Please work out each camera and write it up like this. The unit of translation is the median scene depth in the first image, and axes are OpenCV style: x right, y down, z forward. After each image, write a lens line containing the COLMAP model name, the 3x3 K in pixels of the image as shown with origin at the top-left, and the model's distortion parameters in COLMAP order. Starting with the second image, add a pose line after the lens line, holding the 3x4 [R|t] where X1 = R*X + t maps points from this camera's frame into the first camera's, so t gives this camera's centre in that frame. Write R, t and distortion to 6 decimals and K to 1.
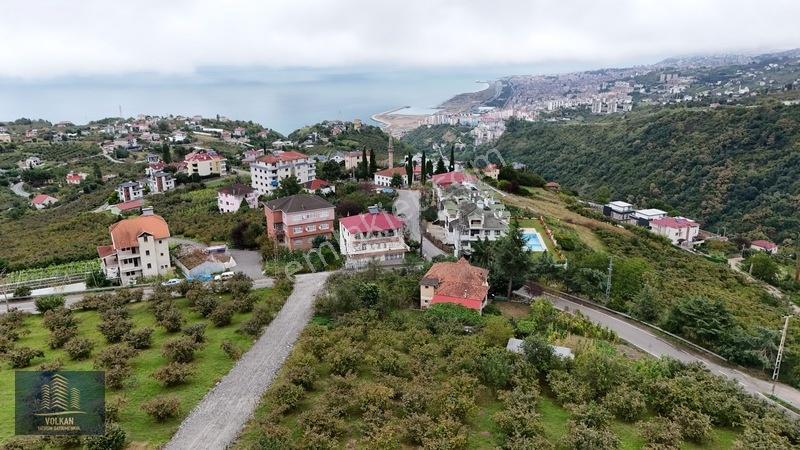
lens RADIAL K [[588.2, 0, 397.8], [0, 588.2, 222.1], [0, 0, 1]] dist [0.071024, -0.064490]
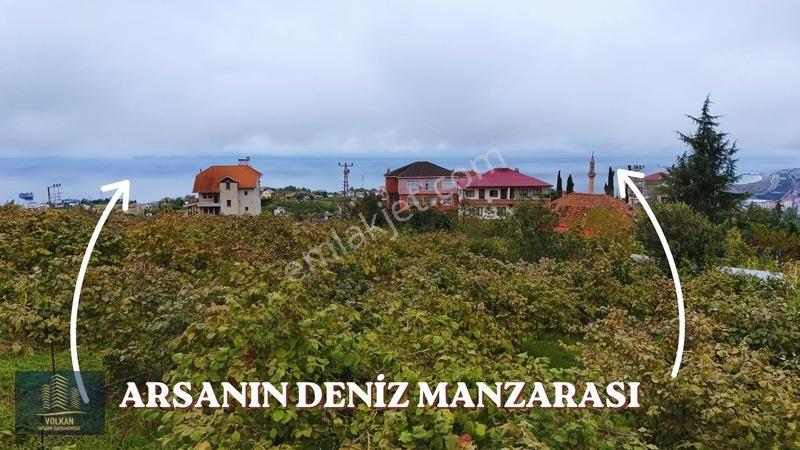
lens RADIAL K [[585.4, 0, 398.4], [0, 585.4, 221.9], [0, 0, 1]] dist [0.102592, -0.106984]
pose [[0.922109, 0.054247, -0.383109, 0.064173], [-0.110377, 0.985861, -0.126075, 0.081198], [0.370854, 0.158541, 0.915059, 0.167519]]
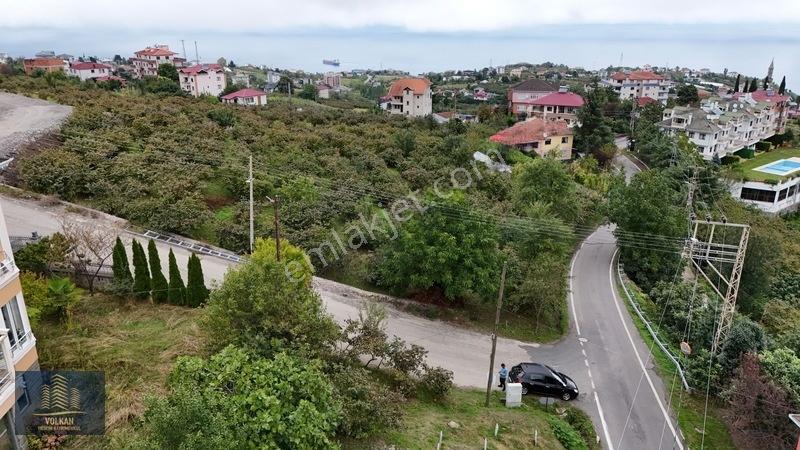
lens RADIAL K [[588.2, 0, 397.8], [0, 588.2, 222.1], [0, 0, 1]] dist [0.071024, -0.064490]
pose [[0.665508, 0.250653, -0.703045, 0.316180], [-0.205285, 0.967068, 0.150460, 0.061617], [0.717605, 0.044192, 0.695046, 0.013415]]
